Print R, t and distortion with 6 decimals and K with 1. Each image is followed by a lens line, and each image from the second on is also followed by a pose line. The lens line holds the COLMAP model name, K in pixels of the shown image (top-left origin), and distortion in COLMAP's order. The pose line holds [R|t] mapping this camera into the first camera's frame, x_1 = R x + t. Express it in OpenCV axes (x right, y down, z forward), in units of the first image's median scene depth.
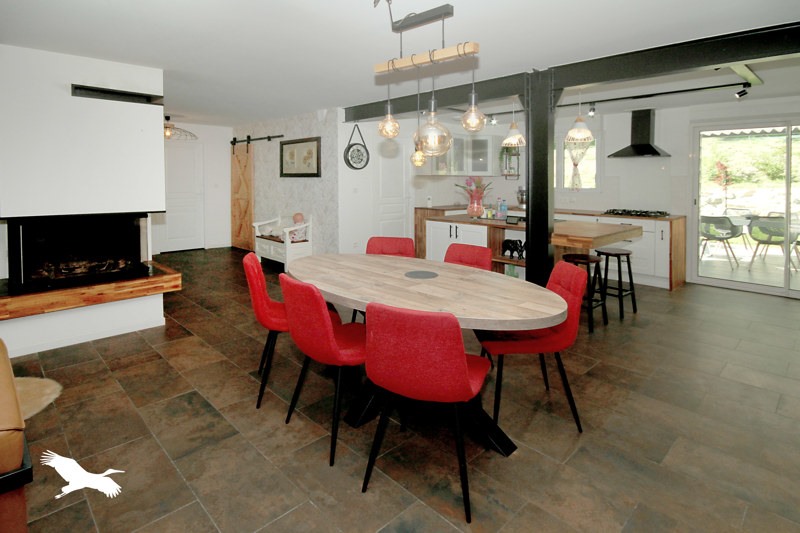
lens RADIAL K [[413.8, 0, 401.4], [0, 413.8, 284.7], [0, 0, 1]] dist [-0.000777, -0.000112]
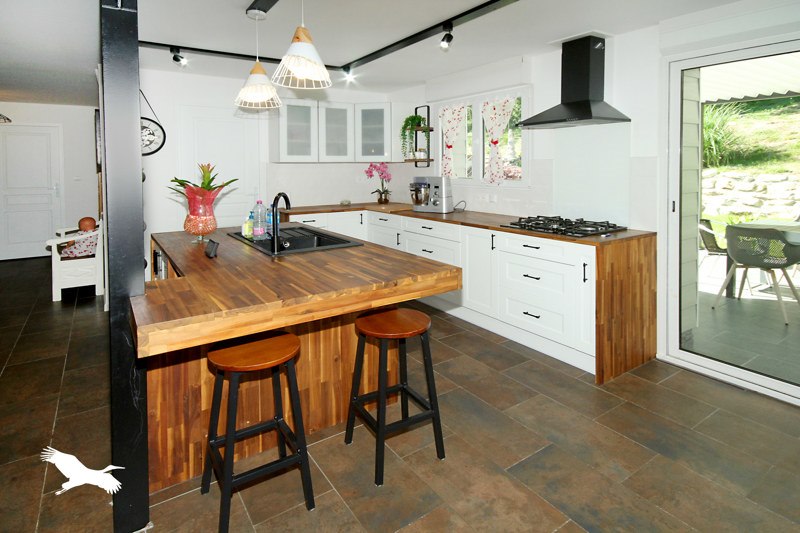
lens RADIAL K [[430.2, 0, 400.0], [0, 430.2, 266.5], [0, 0, 1]] dist [-0.001766, -0.000447]
pose [[0.981060, 0.031461, -0.191131, 0.448935], [-0.035380, 0.999227, -0.017123, -0.096966], [0.190445, 0.023561, 0.981415, 0.382466]]
